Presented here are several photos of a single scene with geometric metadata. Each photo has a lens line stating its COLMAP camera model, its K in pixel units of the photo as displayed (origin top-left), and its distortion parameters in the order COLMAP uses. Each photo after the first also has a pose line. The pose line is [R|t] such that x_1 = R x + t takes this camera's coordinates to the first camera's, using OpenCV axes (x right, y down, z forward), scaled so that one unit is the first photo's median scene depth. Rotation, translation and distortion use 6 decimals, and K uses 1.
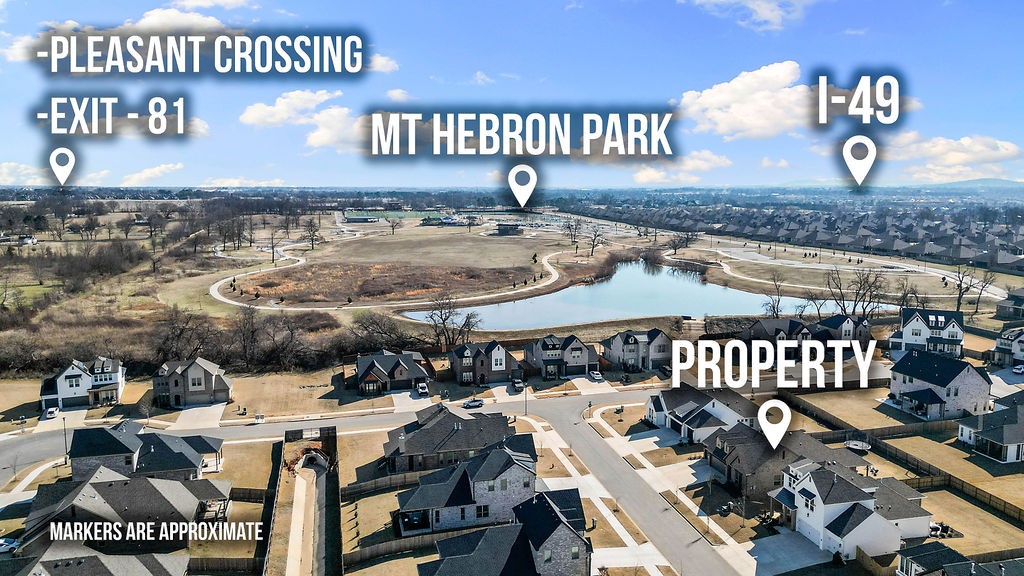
lens RADIAL K [[722.7, 0, 512.0], [0, 722.7, 288.0], [0, 0, 1]] dist [0.004617, 0.000523]
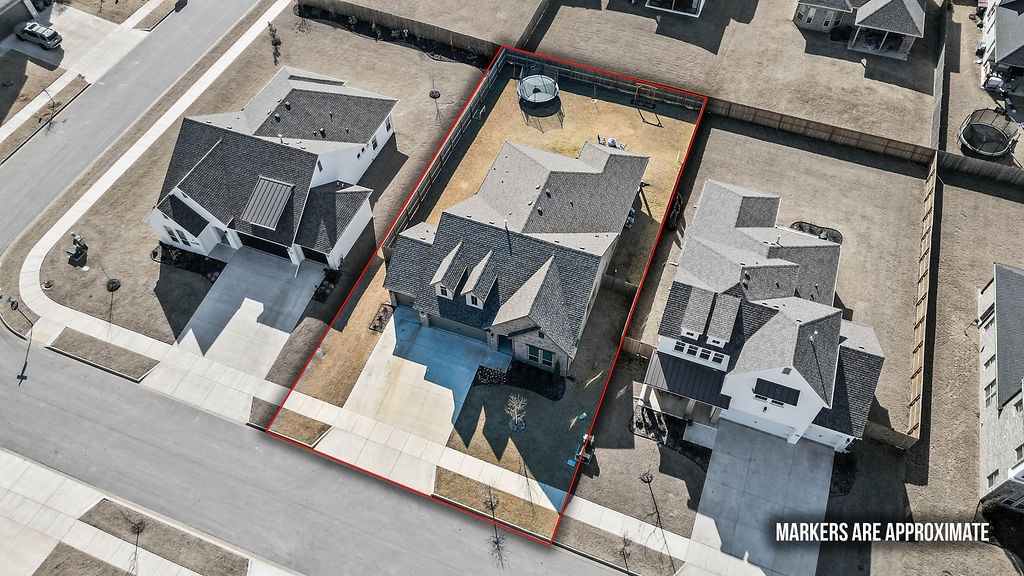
lens RADIAL K [[722.7, 0, 512.0], [0, 722.7, 288.0], [0, 0, 1]] dist [0.004617, 0.000523]
pose [[0.570851, -0.668192, 0.477126, 0.079241], [0.119383, 0.642488, 0.756939, -0.096536], [-0.812328, -0.375139, 0.446535, 0.614750]]
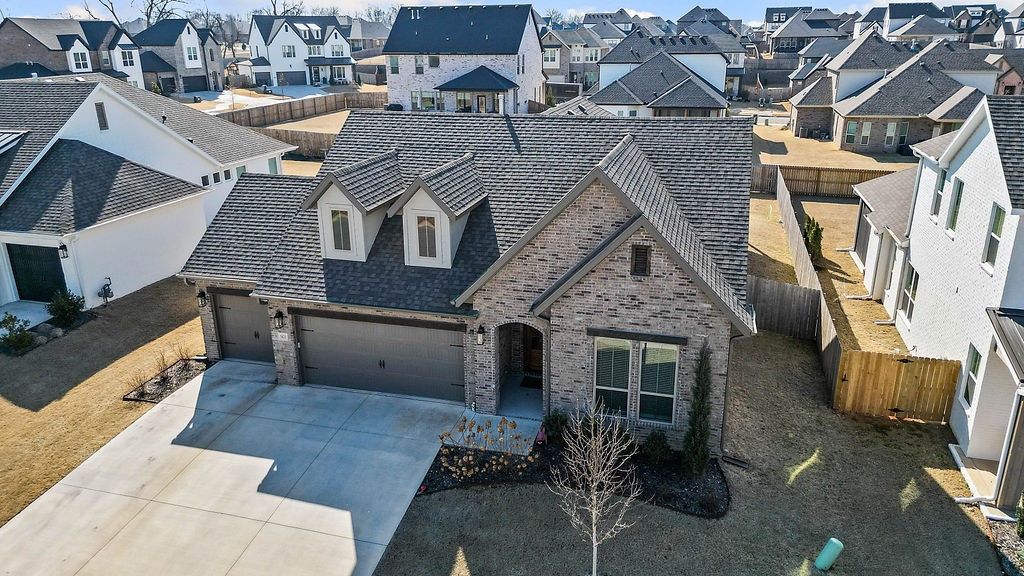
lens RADIAL K [[722.7, 0, 512.0], [0, 722.7, 288.0], [0, 0, 1]] dist [0.004617, 0.000523]
pose [[0.494184, -0.289480, 0.819746, 0.136024], [0.122595, 0.956716, 0.263942, 0.151956], [-0.860670, -0.029939, 0.508282, 0.709542]]
